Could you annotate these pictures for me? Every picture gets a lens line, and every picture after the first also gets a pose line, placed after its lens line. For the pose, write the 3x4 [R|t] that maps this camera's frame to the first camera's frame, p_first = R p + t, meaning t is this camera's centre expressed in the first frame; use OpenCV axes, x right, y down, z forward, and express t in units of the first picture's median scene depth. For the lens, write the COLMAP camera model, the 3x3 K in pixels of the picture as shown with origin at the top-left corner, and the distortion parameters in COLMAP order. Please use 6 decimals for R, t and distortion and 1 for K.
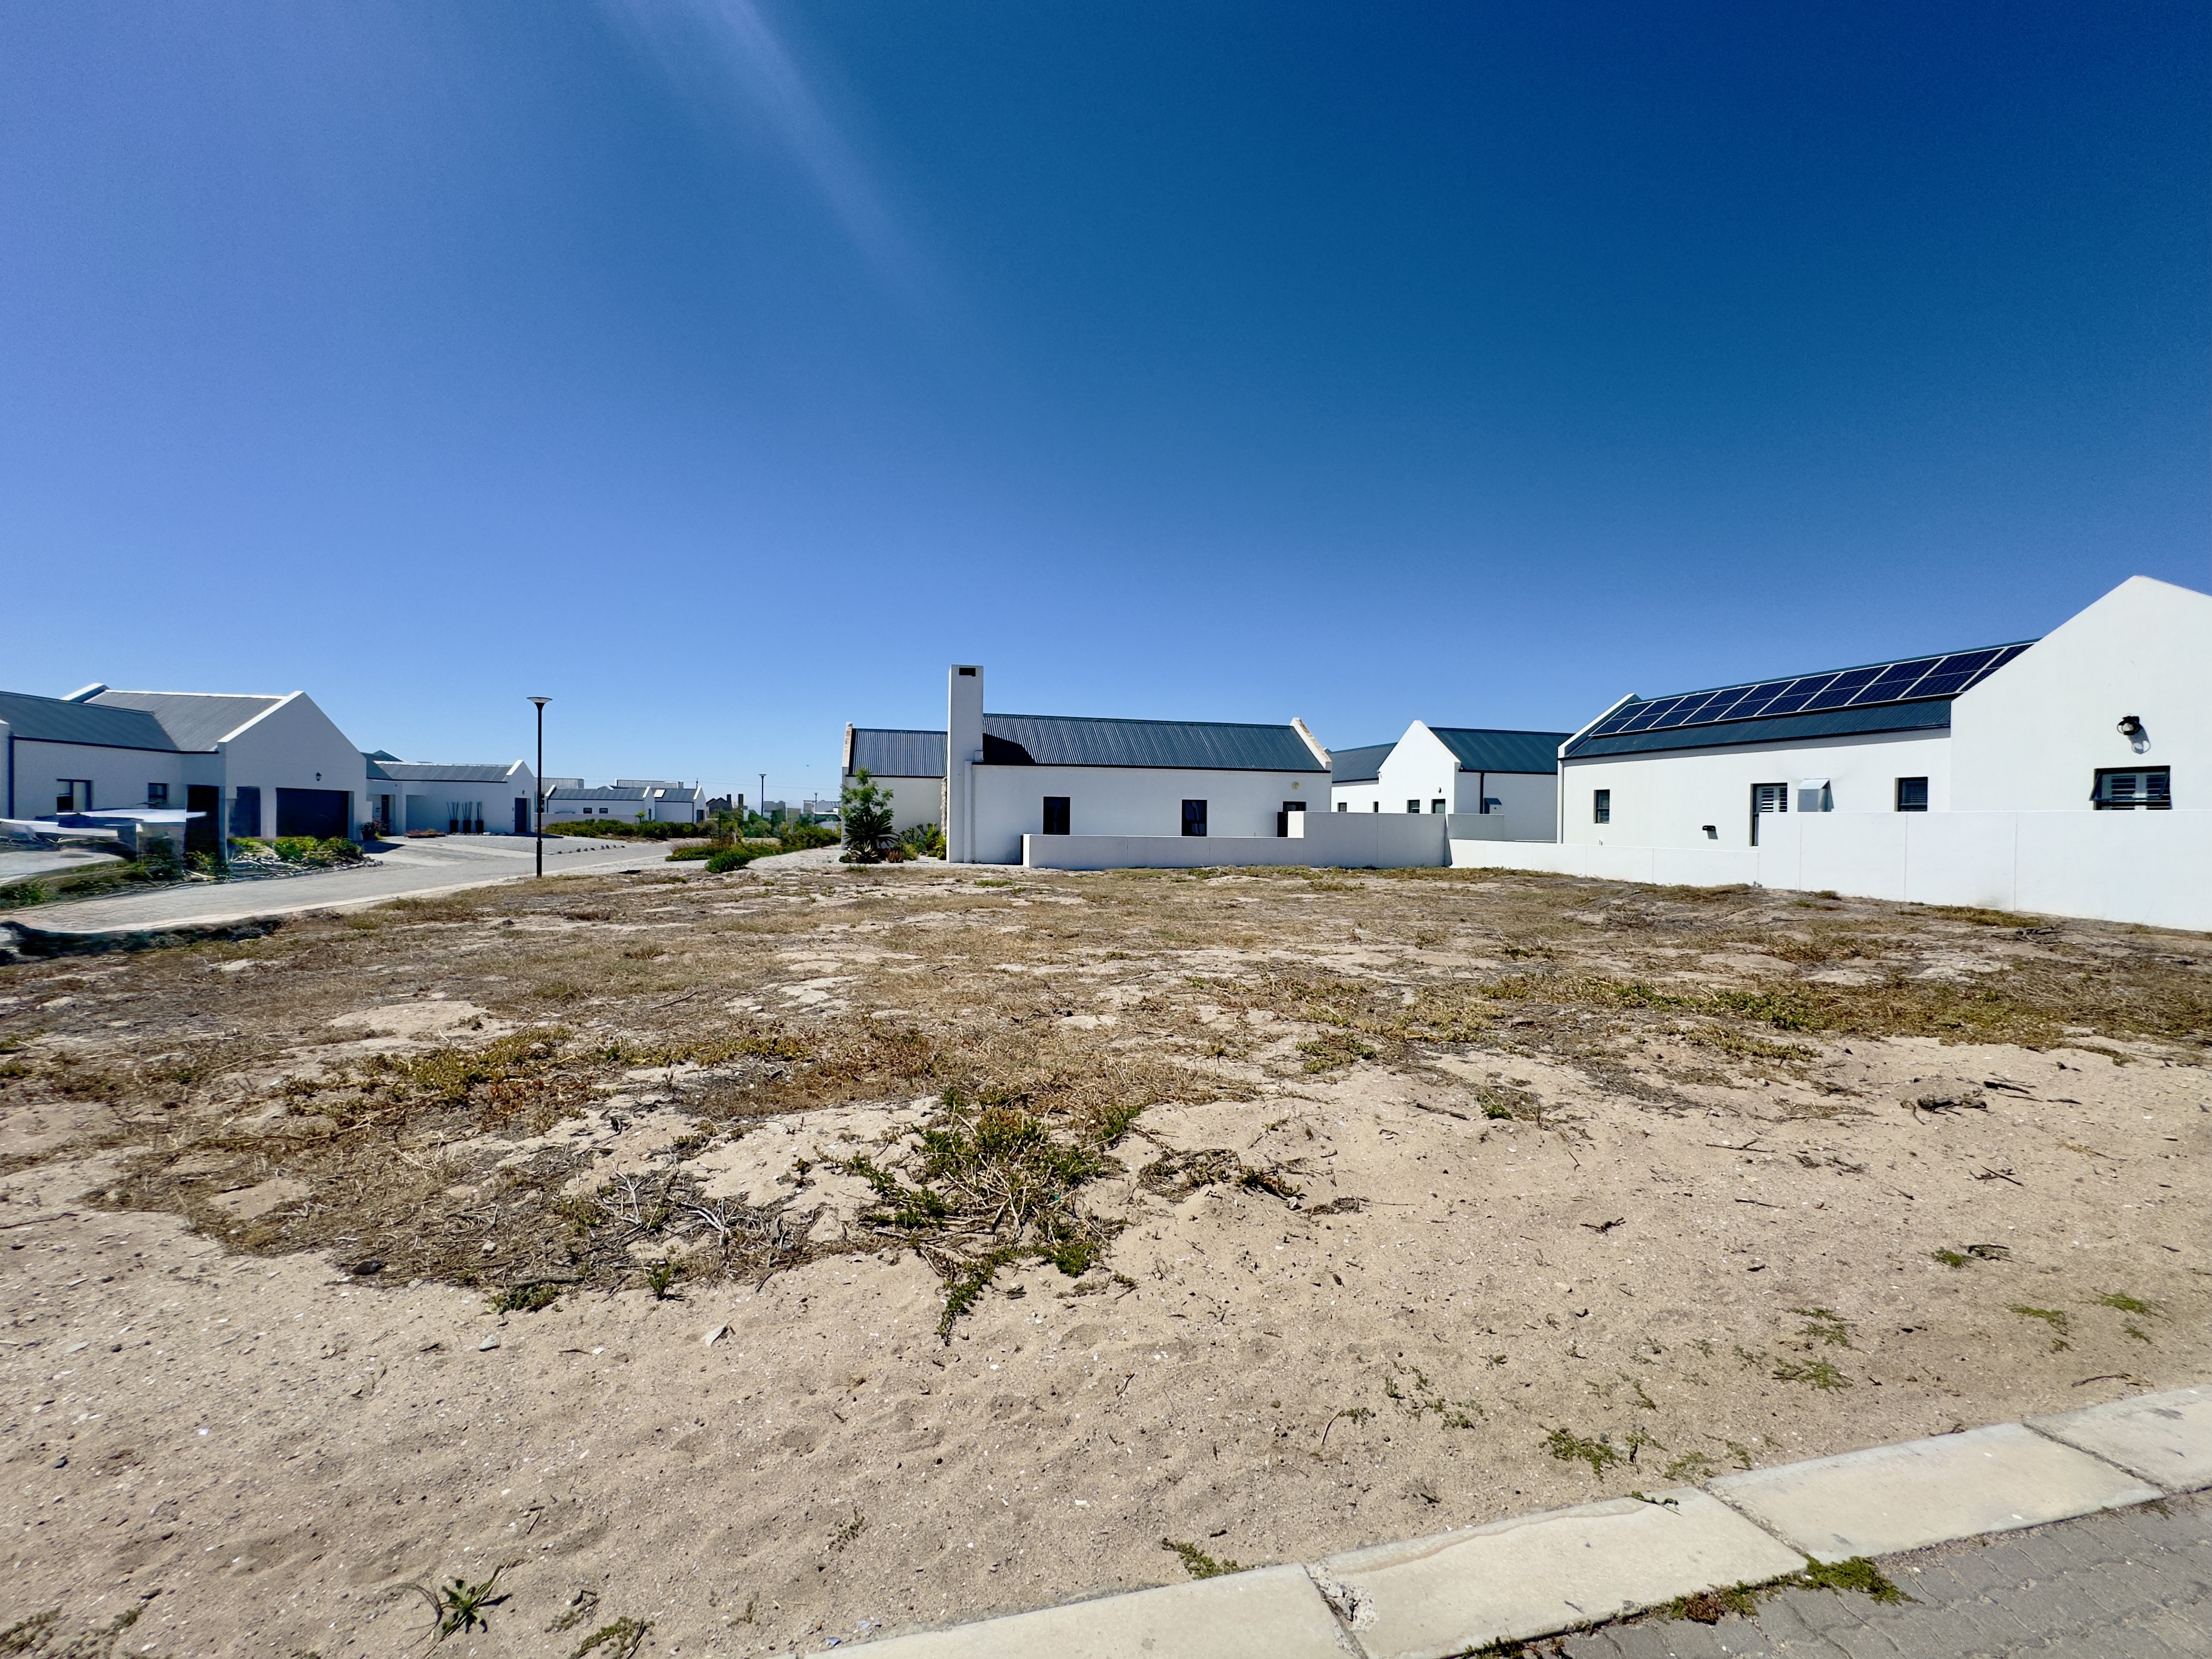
lens RADIAL K [[893.3, 0, 1085.0], [0, 893.3, 823.2], [0, 0, 1]] dist [-0.004155, 0.000779]
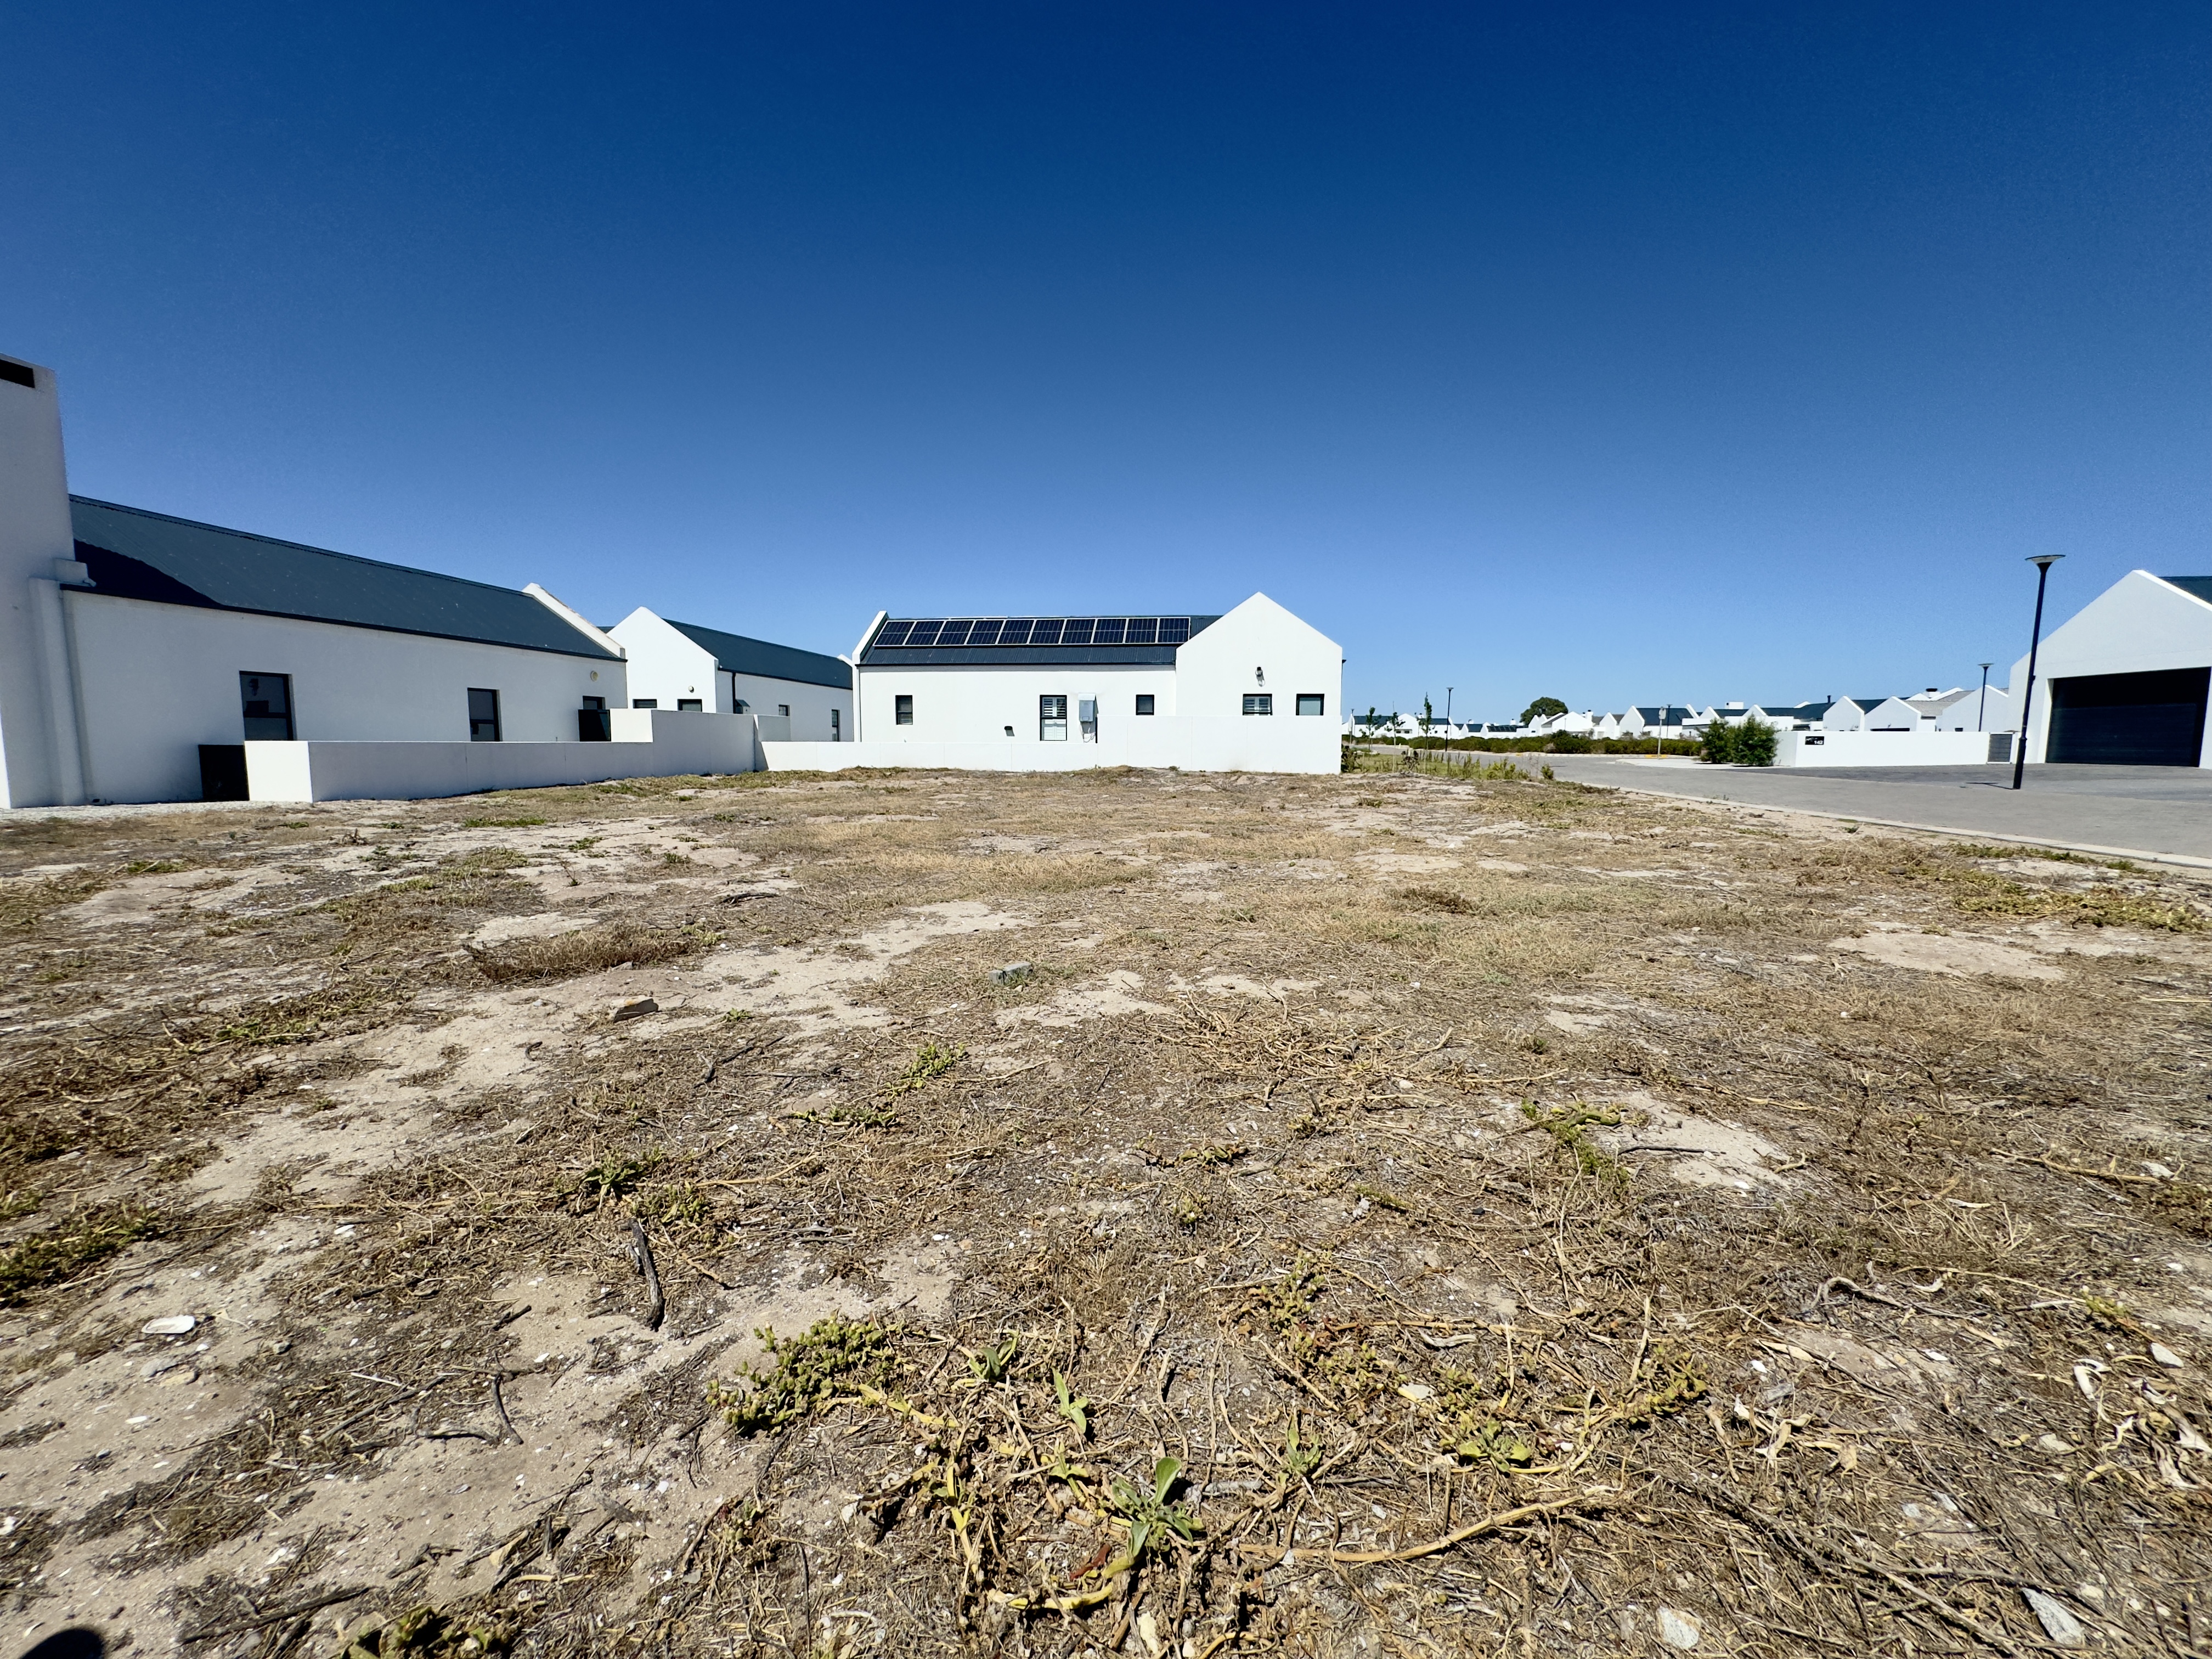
lens RADIAL K [[893.3, 0, 1100.8], [0, 893.3, 828.2], [0, 0, 1]] dist [-0.004155, 0.000779]
pose [[0.332900, -0.102412, 0.937384, -0.400735], [0.003485, 0.994212, 0.107383, 0.009455], [-0.942956, -0.032481, 0.331330, 0.347240]]
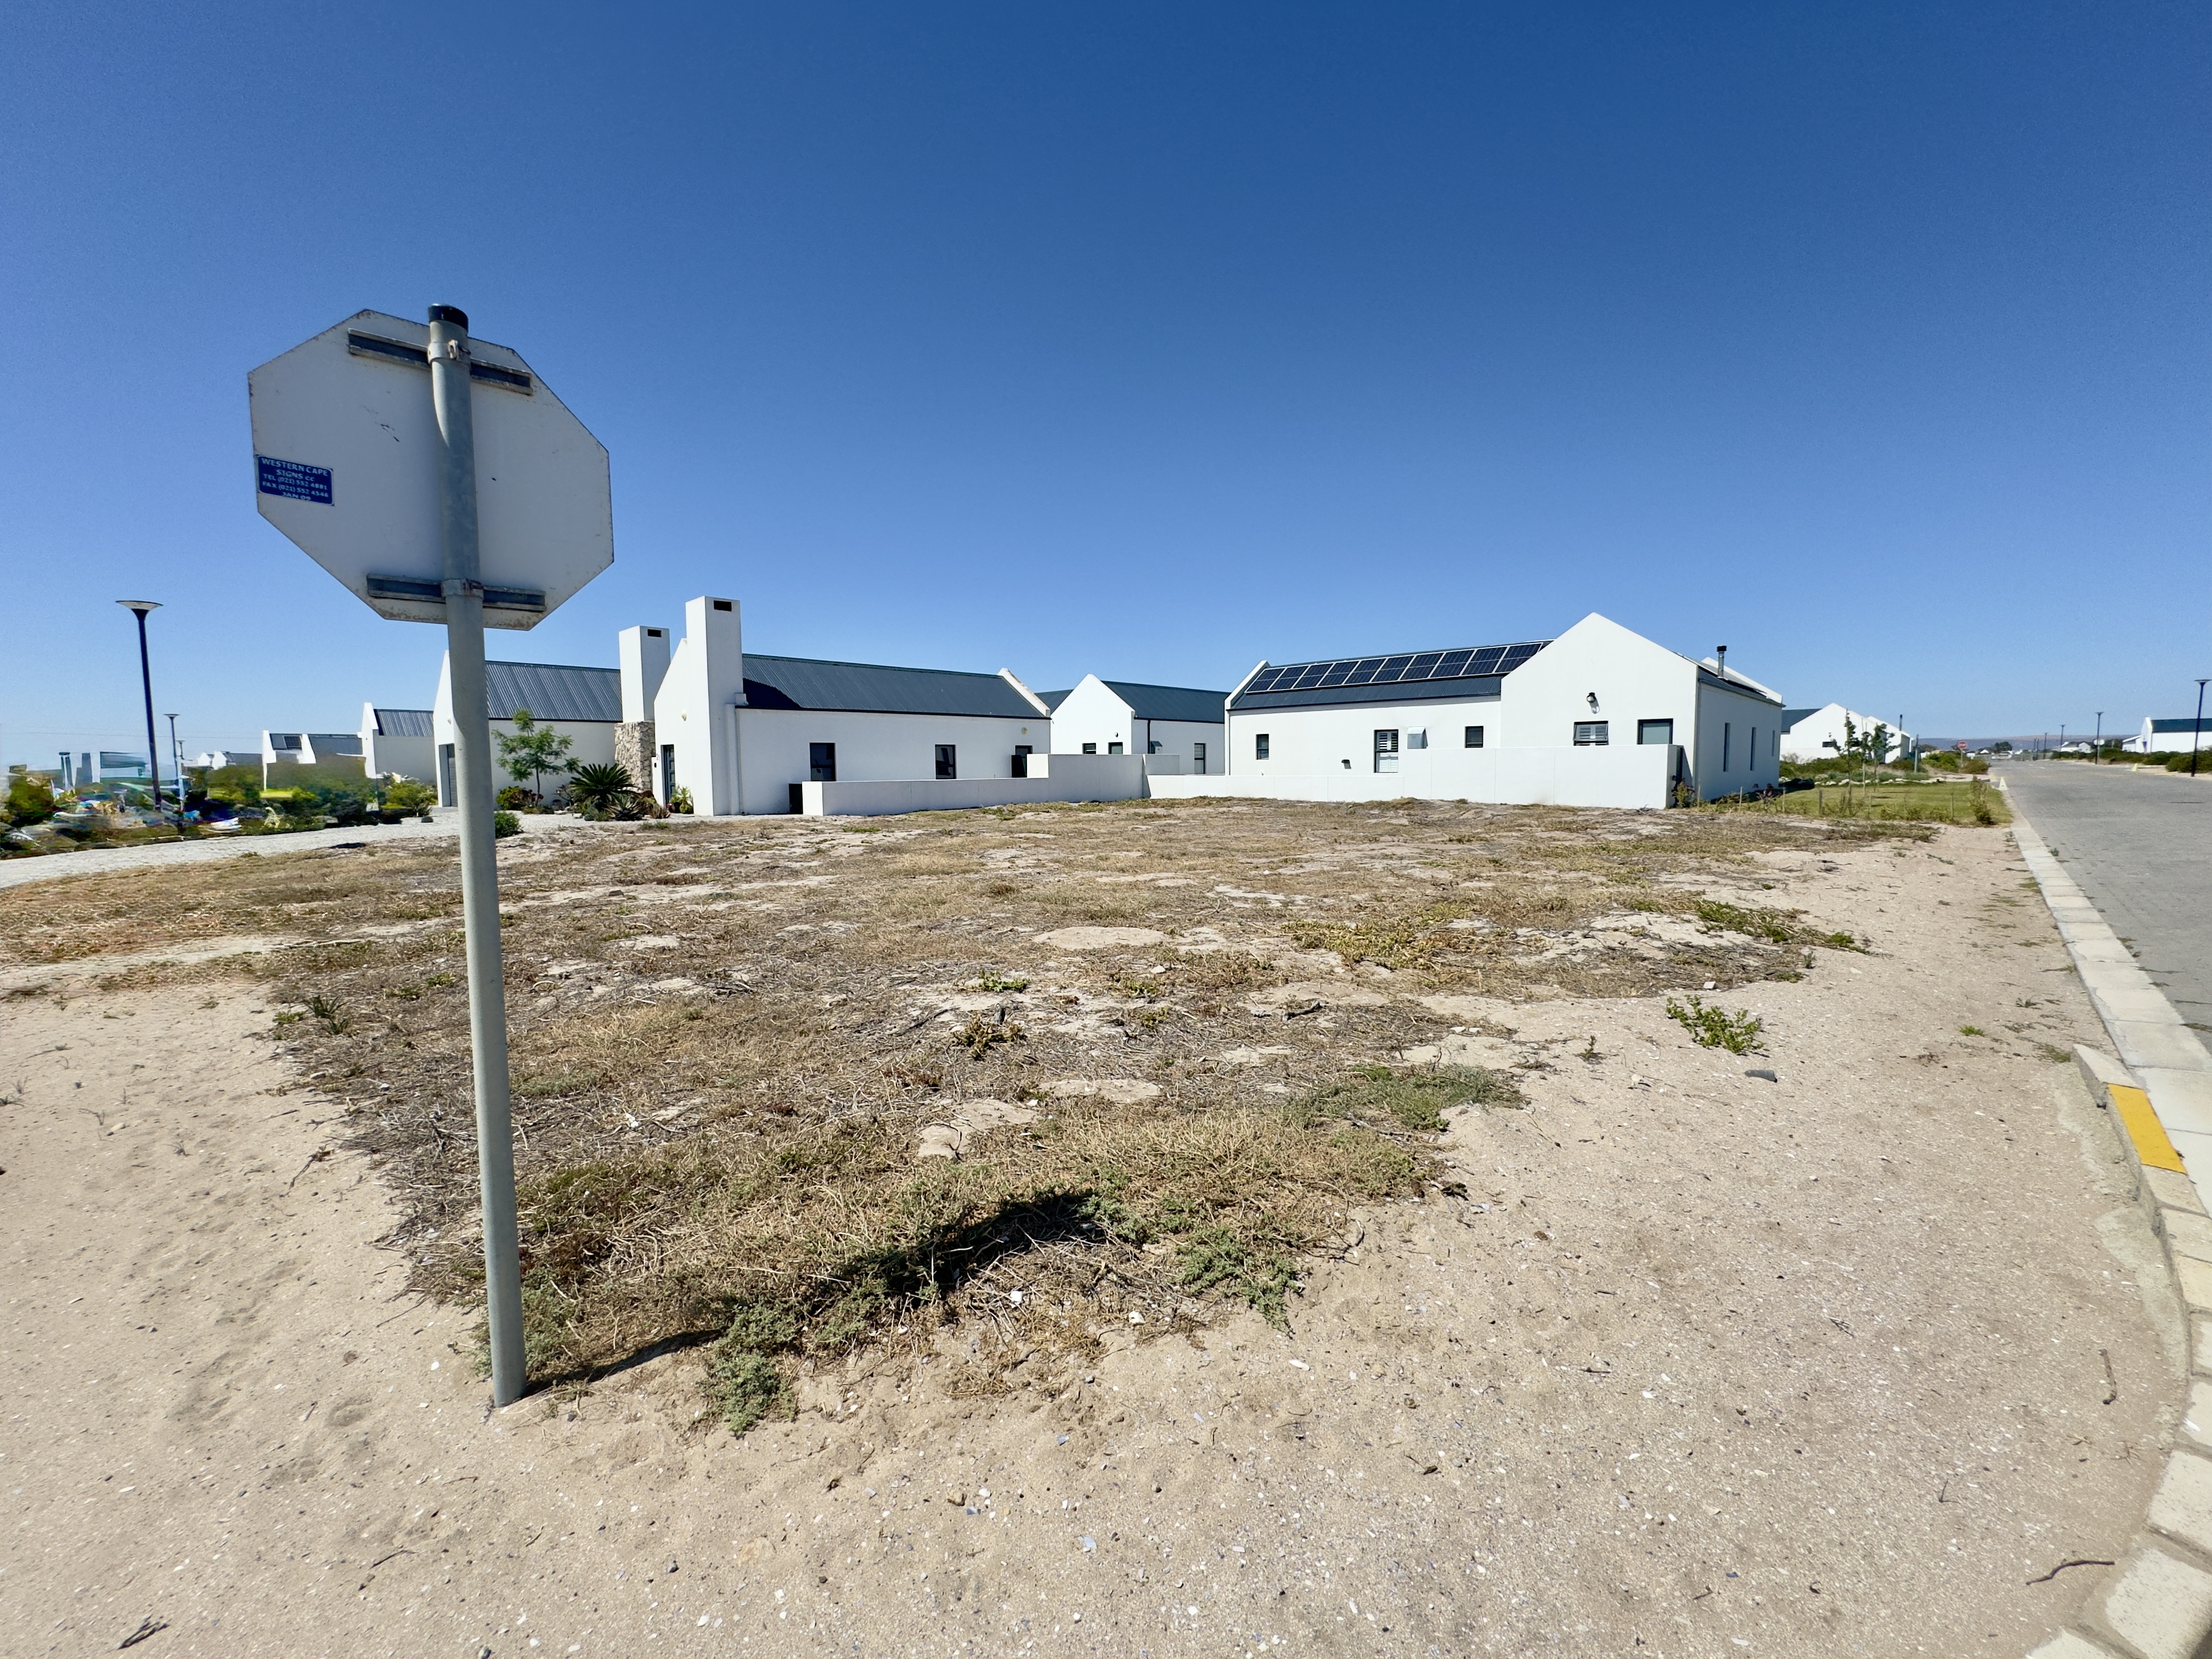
lens RADIAL K [[893.3, 0, 1091.9], [0, 893.3, 830.8], [0, 0, 1]] dist [-0.004155, 0.000779]
pose [[0.838766, -0.060193, 0.541154, -0.333239], [0.022298, 0.996834, 0.076317, -0.001275], [-0.544035, -0.051945, 0.837453, 0.018273]]
